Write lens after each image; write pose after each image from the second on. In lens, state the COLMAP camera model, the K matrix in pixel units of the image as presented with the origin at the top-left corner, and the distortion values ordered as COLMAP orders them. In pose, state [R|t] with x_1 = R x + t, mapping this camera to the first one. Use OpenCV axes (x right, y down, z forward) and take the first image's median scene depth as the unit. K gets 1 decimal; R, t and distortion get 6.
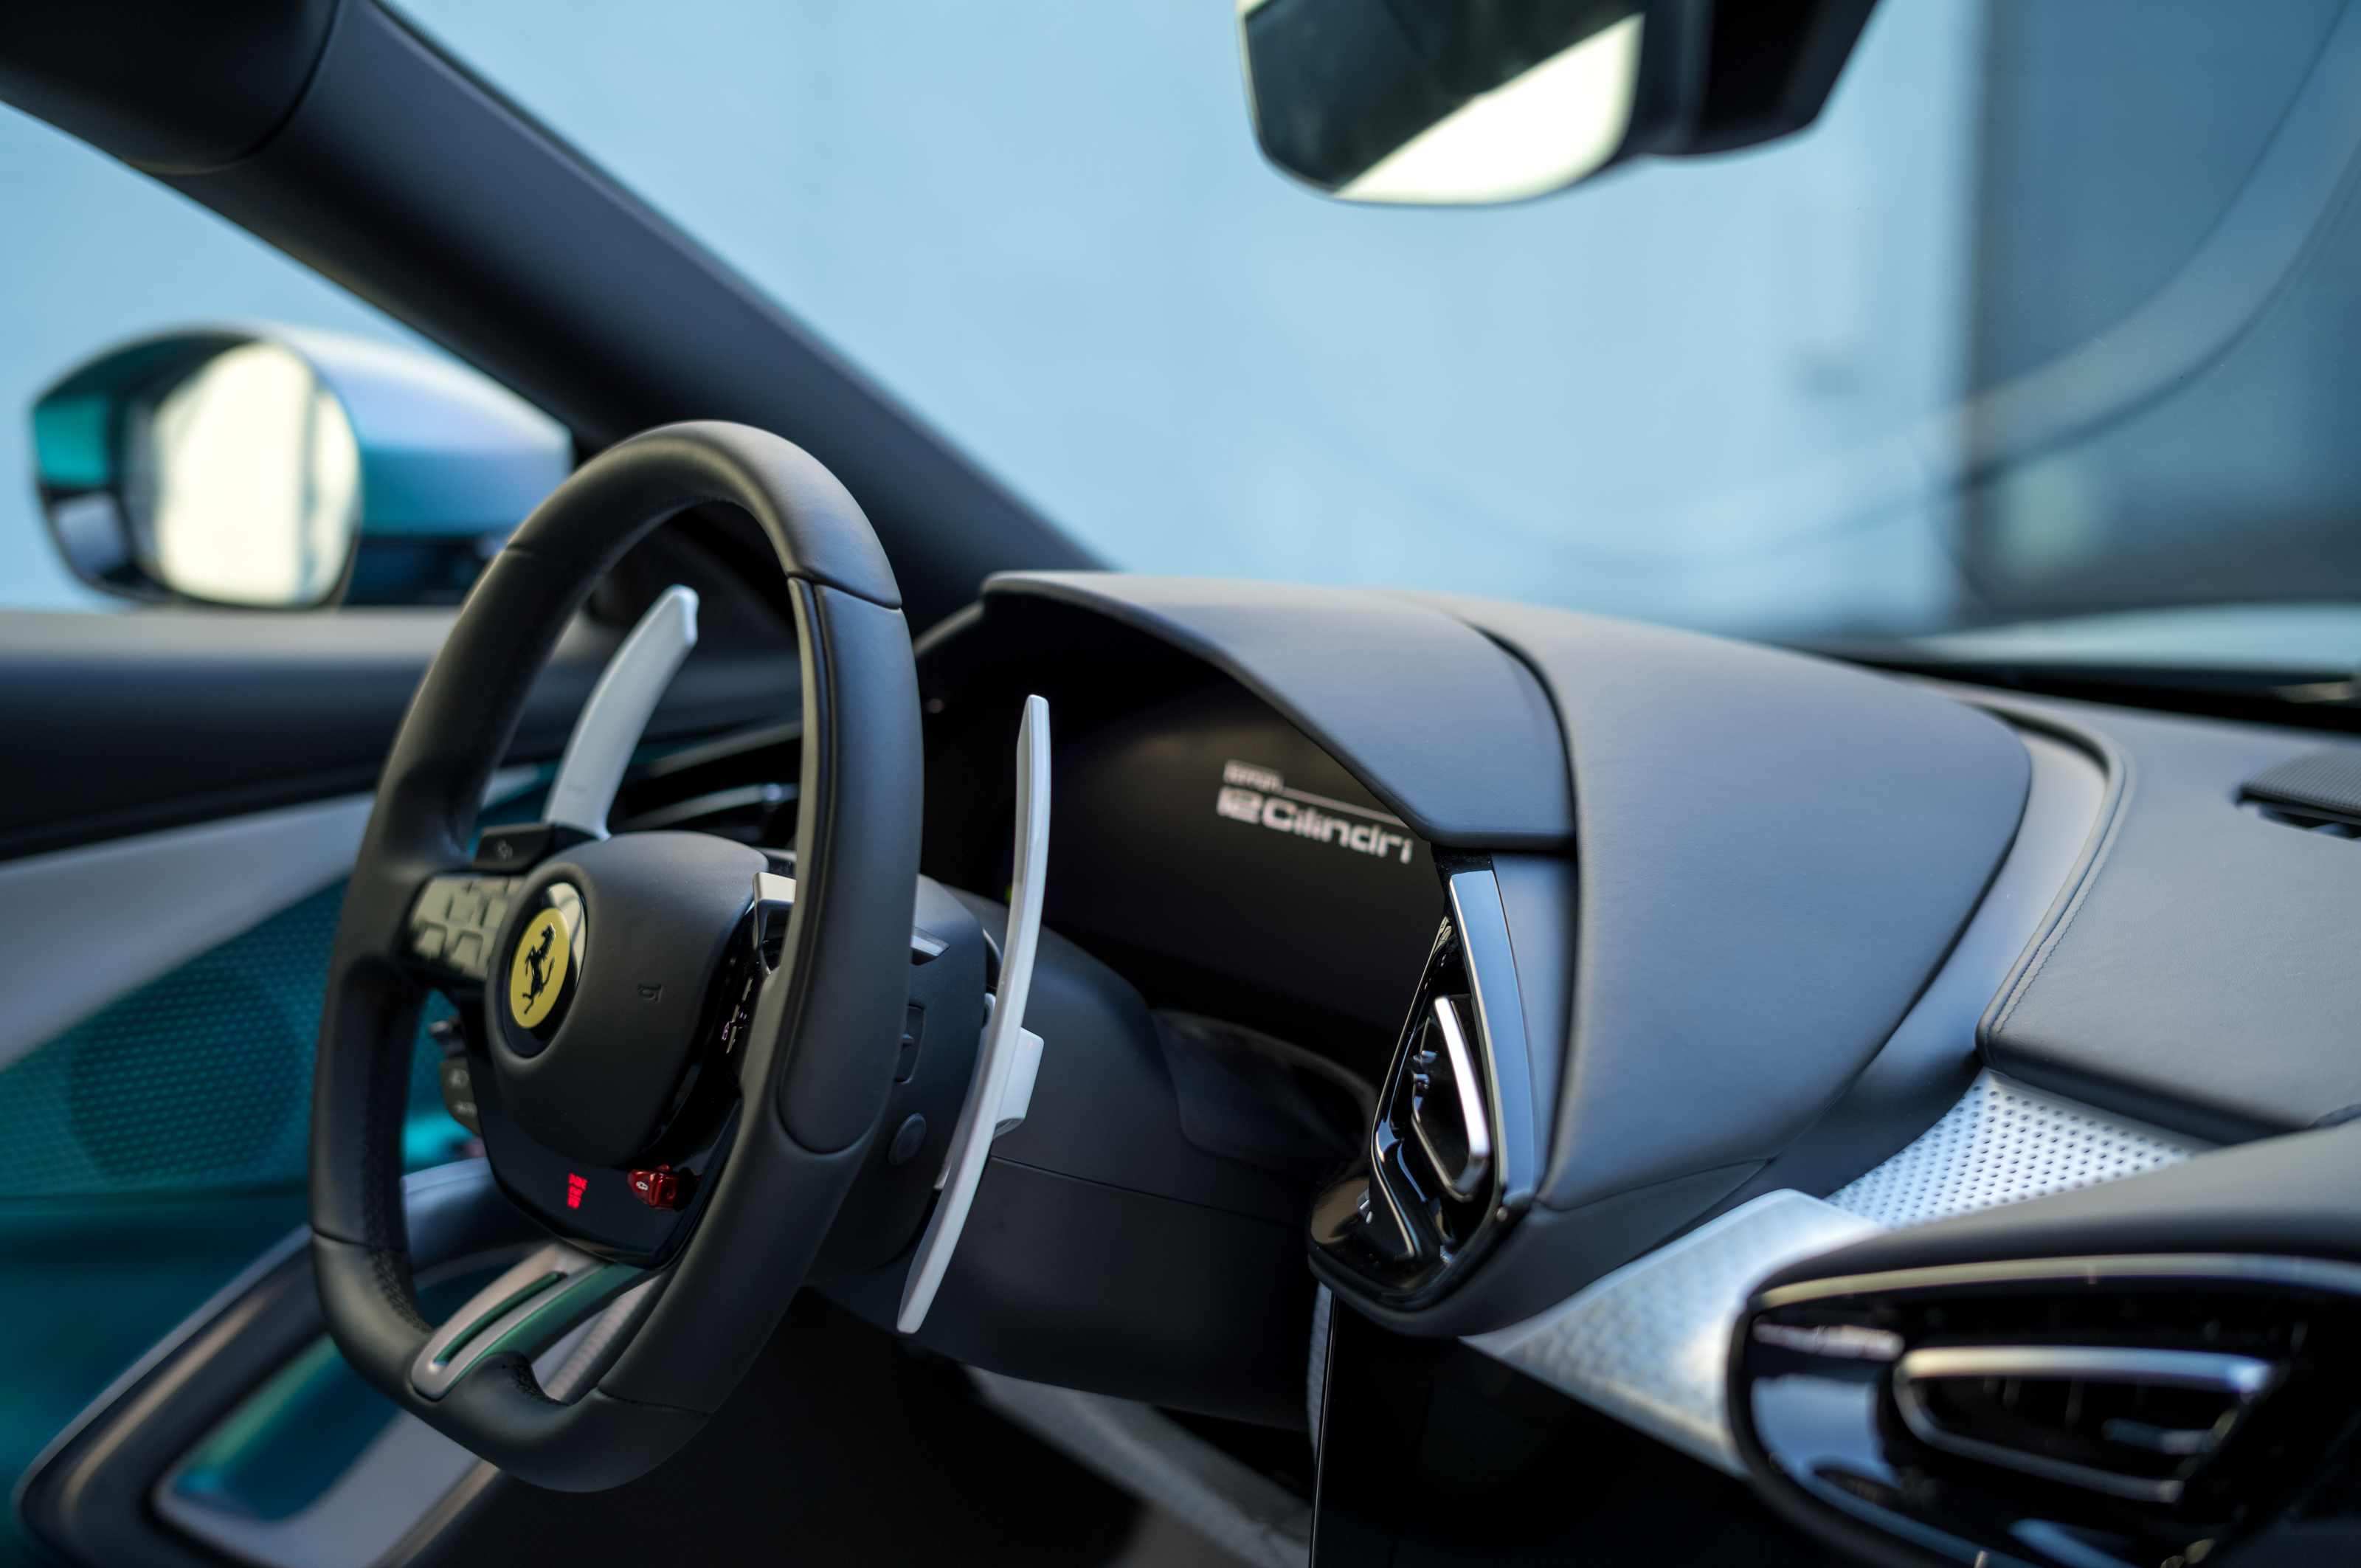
lens RADIAL K [[3691.7, 0, 1196.2], [0, 3691.7, 780.7], [0, 0, 1]] dist [0.002834, 0.000000]
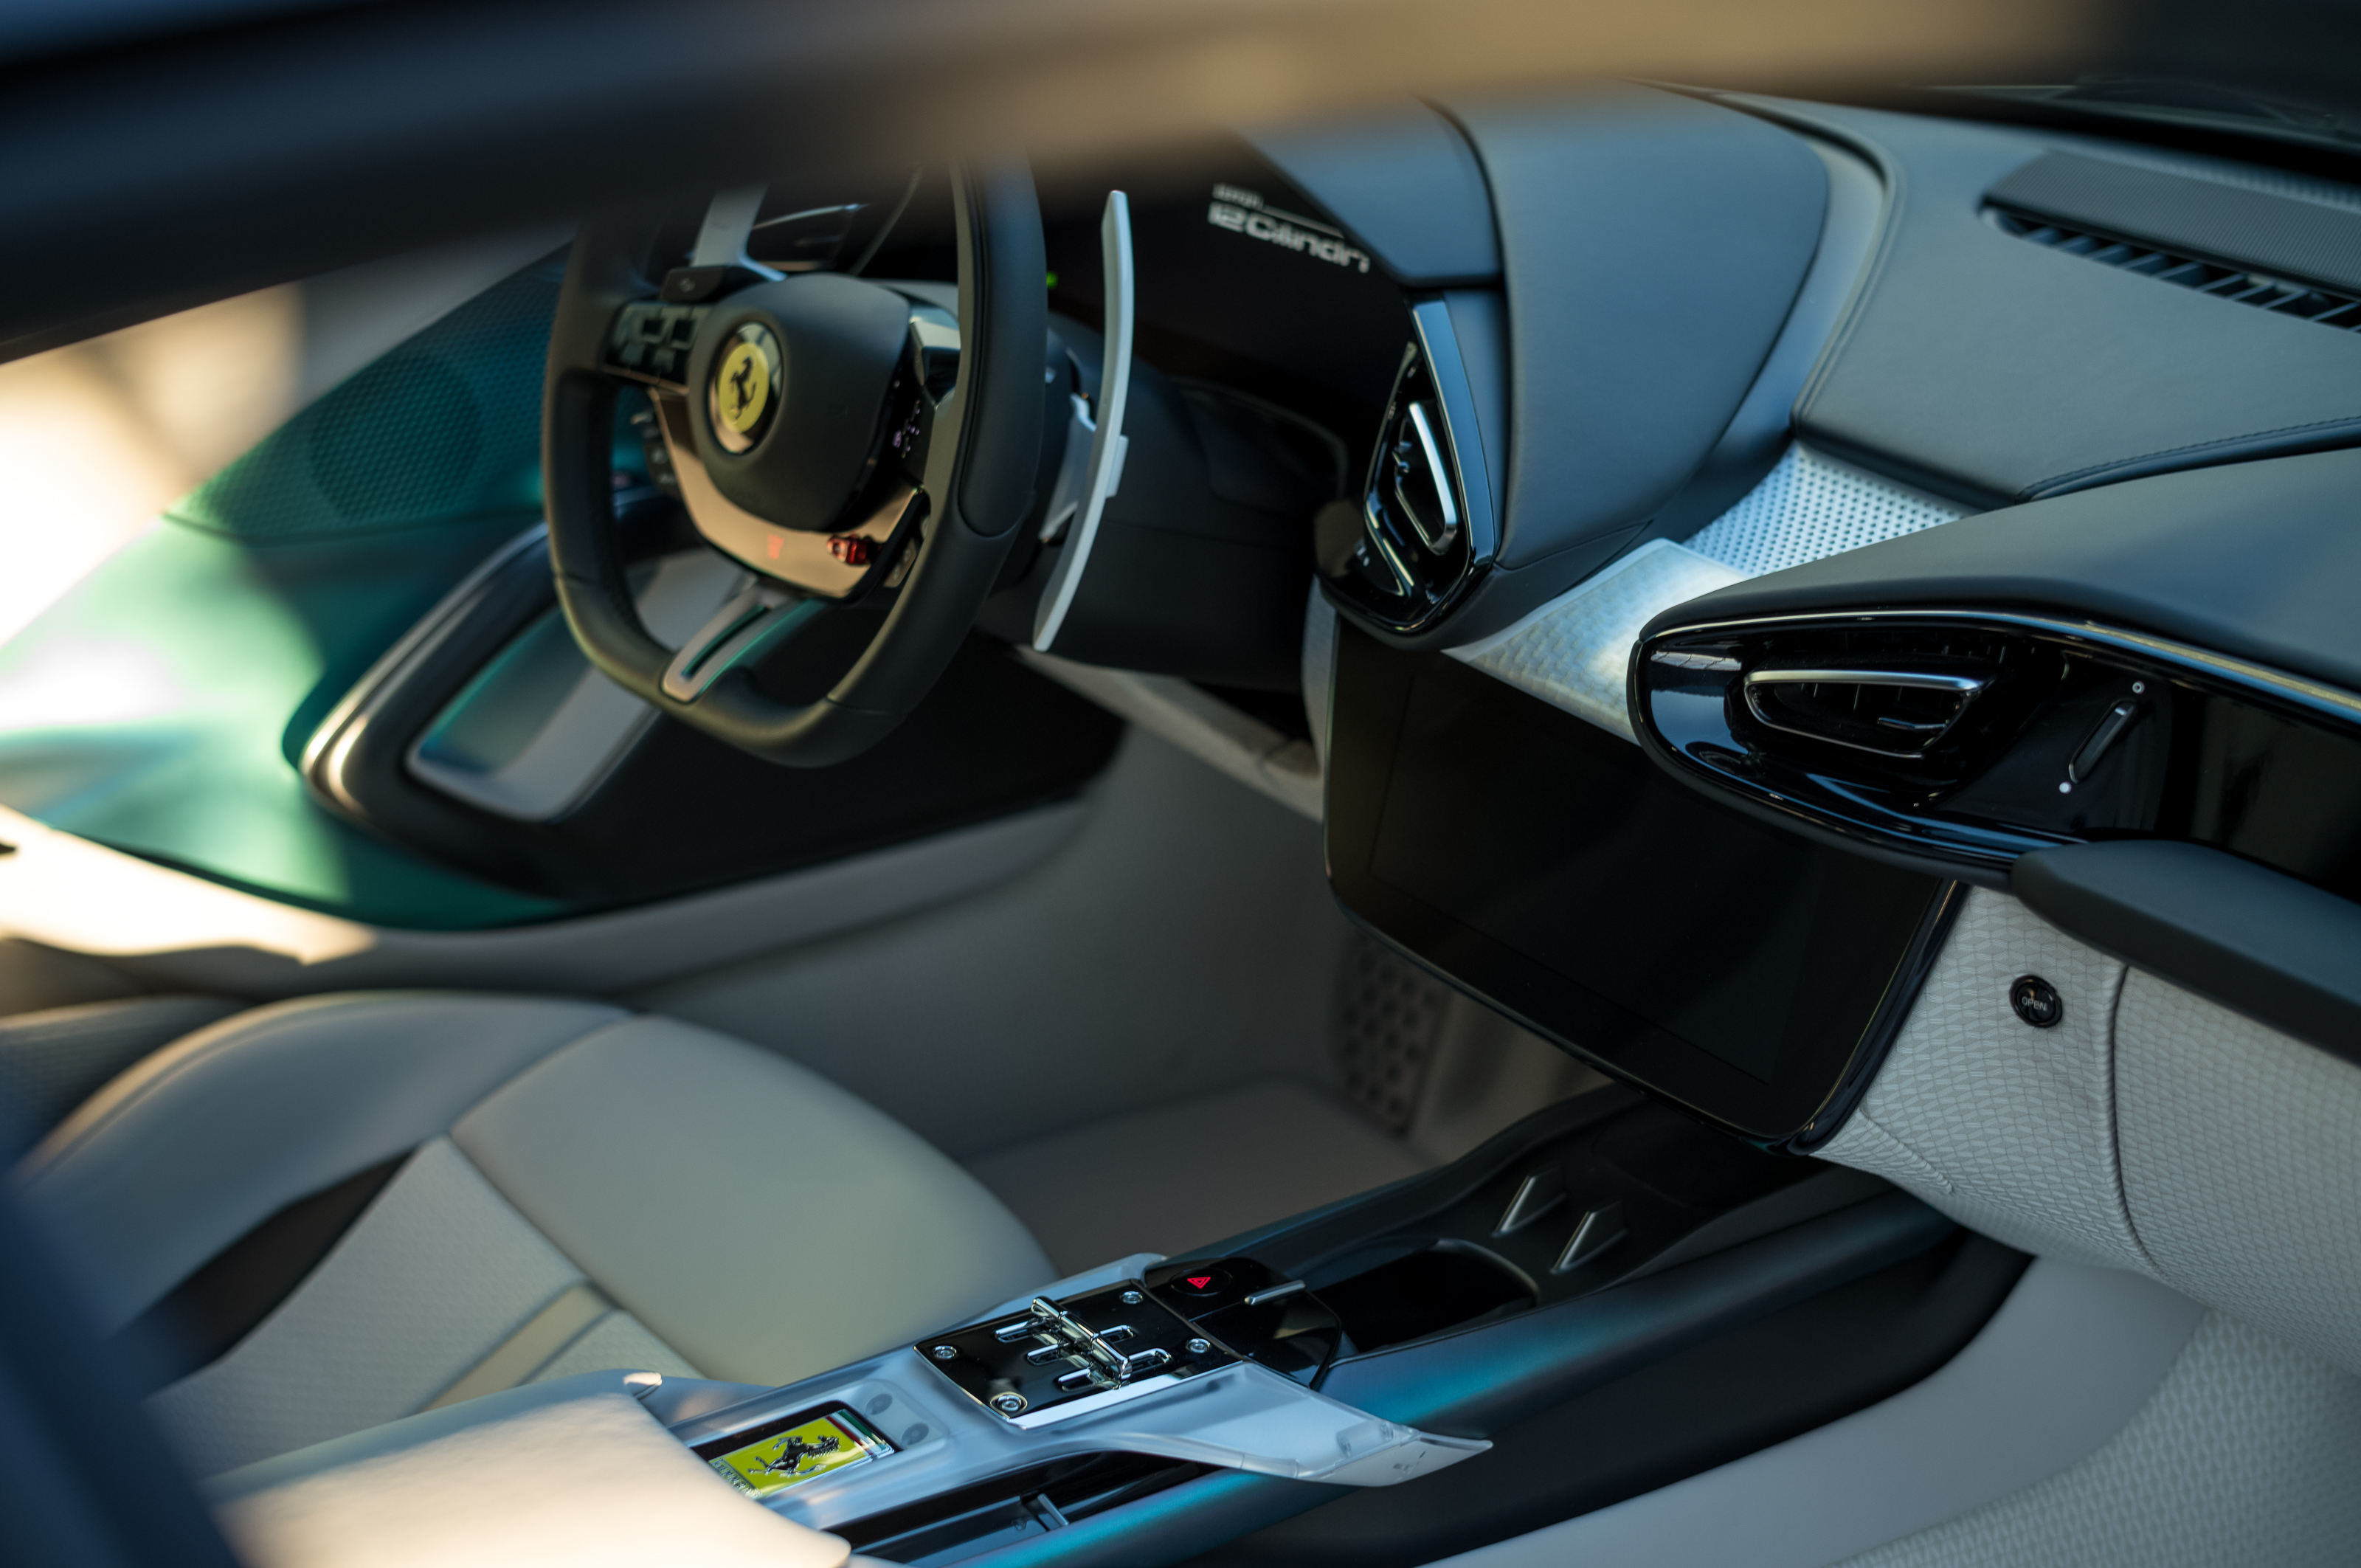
lens RADIAL K [[3691.7, 0, 1172.4], [0, 3691.7, 778.6], [0, 0, 1]] dist [0.002834, 0.000000]
pose [[0.998126, -0.035704, 0.049686, -0.101072], [0.023271, 0.972577, 0.231414, -0.130809], [-0.056586, -0.229825, 0.971586, -0.396423]]
